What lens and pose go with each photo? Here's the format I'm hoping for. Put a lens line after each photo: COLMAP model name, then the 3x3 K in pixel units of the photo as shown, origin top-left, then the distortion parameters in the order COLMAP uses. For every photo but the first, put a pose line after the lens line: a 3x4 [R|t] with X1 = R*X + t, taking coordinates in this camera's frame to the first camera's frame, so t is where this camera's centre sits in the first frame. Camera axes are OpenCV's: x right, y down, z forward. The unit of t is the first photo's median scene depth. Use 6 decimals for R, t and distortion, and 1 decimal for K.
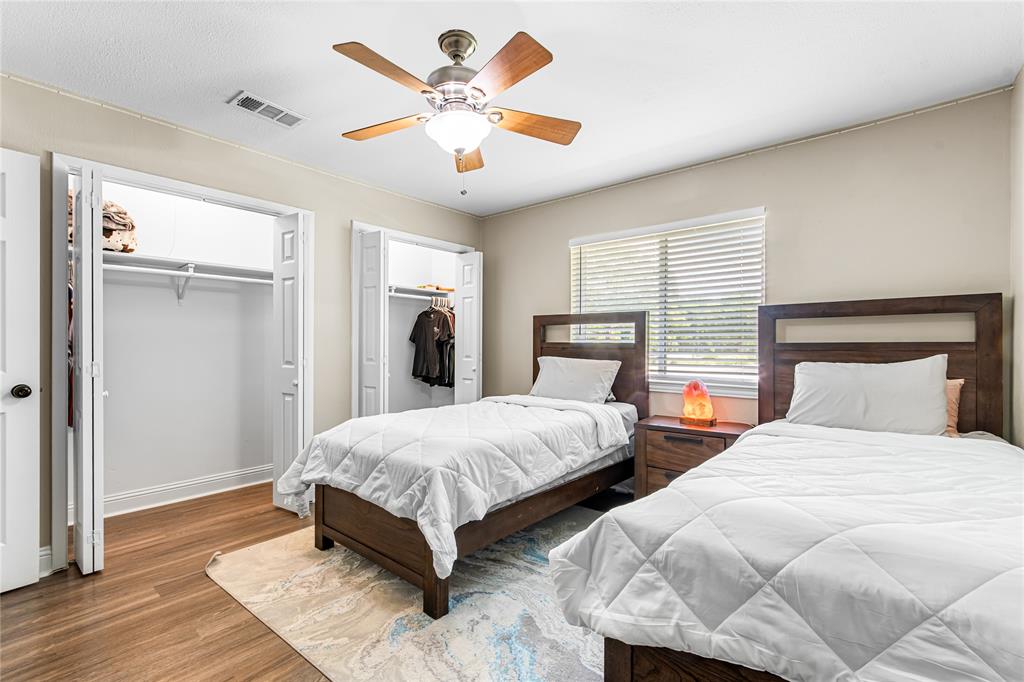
lens RADIAL K [[447.6, 0, 506.2], [0, 447.6, 341.5], [0, 0, 1]] dist [0.001014, 0.000900]
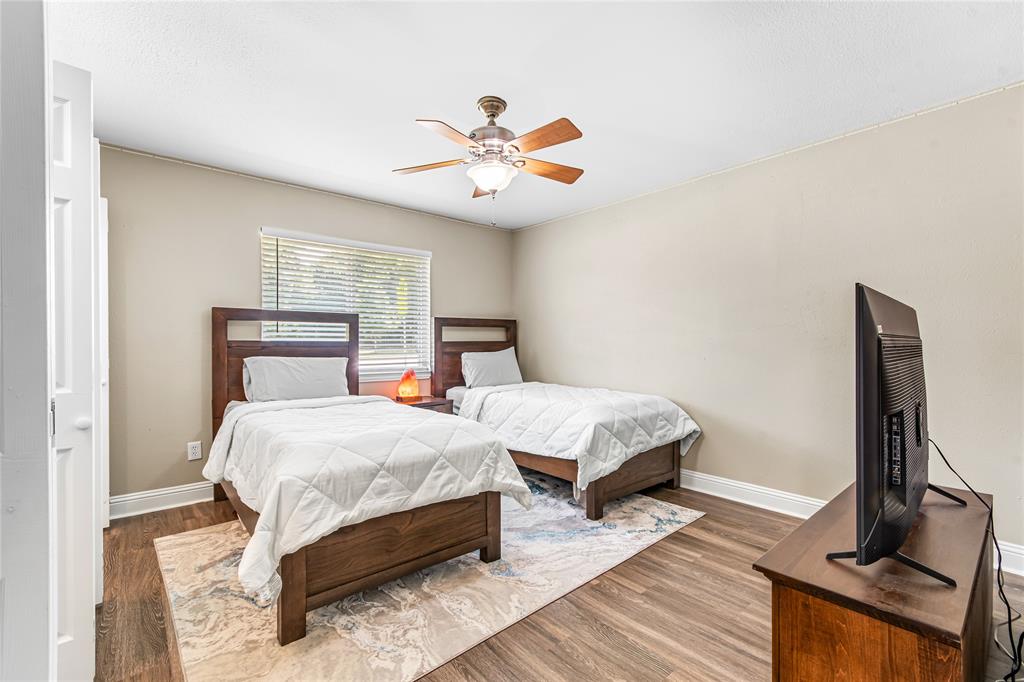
lens RADIAL K [[447.6, 0, 505.5], [0, 447.6, 342.8], [0, 0, 1]] dist [0.001014, 0.000900]
pose [[0.179009, -0.001507, 0.983846, -0.982482], [-0.004042, 0.999989, 0.002267, 0.003737], [-0.983839, -0.004382, 0.179001, 0.532484]]
